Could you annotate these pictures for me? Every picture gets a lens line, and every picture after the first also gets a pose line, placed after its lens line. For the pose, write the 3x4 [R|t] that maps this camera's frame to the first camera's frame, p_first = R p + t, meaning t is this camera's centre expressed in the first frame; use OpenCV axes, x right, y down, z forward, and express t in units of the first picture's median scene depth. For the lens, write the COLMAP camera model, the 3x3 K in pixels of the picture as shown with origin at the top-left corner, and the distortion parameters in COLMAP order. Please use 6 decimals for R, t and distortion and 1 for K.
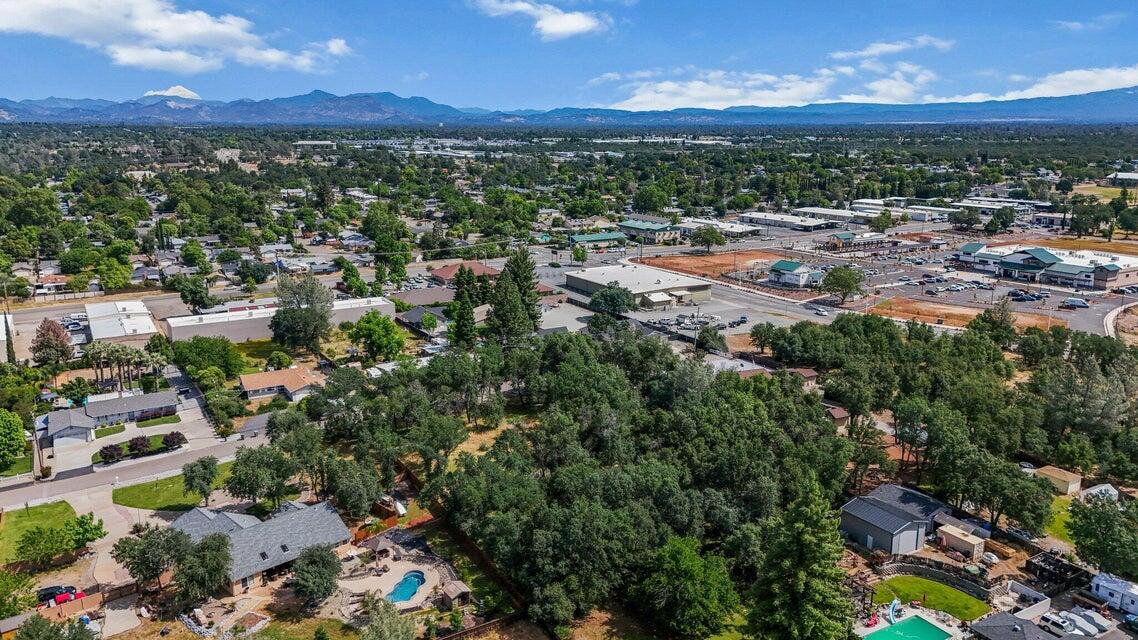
lens RADIAL K [[841.3, 0, 567.8], [0, 841.3, 306.6], [0, 0, 1]] dist [-0.001002, -0.002769]
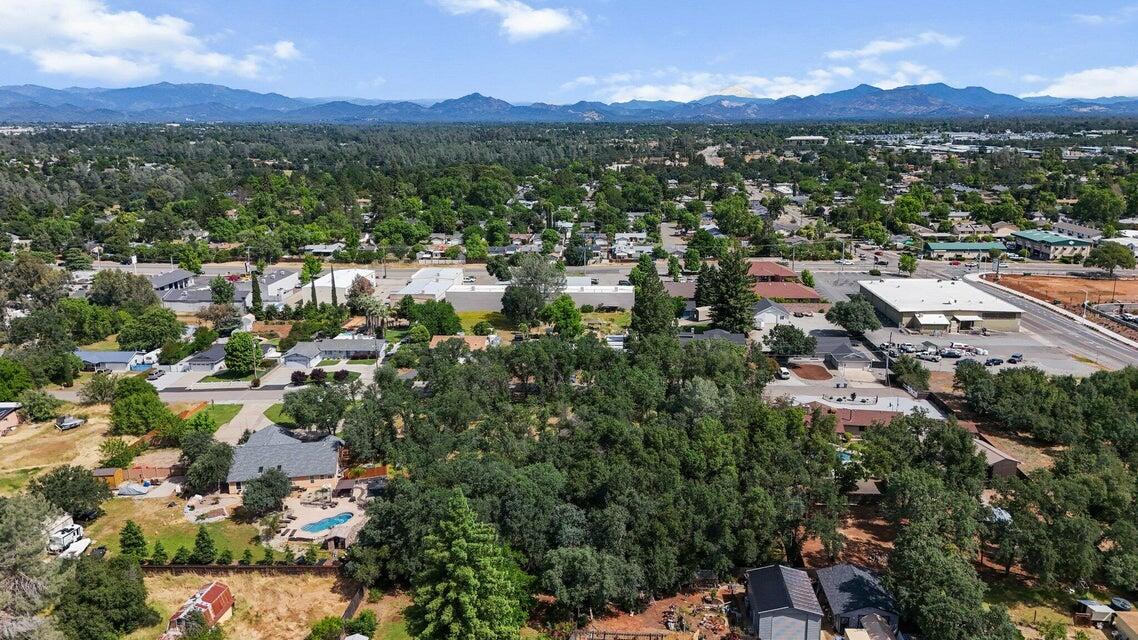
lens RADIAL K [[830.8, 0, 569.0], [0, 830.8, 320.0], [0, 0, 1]] dist [0.042463, -0.005036]
pose [[0.812444, 0.121779, -0.570179, 0.312482], [-0.109677, 0.992407, 0.055681, -0.018603], [0.572630, 0.017298, 0.819631, 0.112081]]
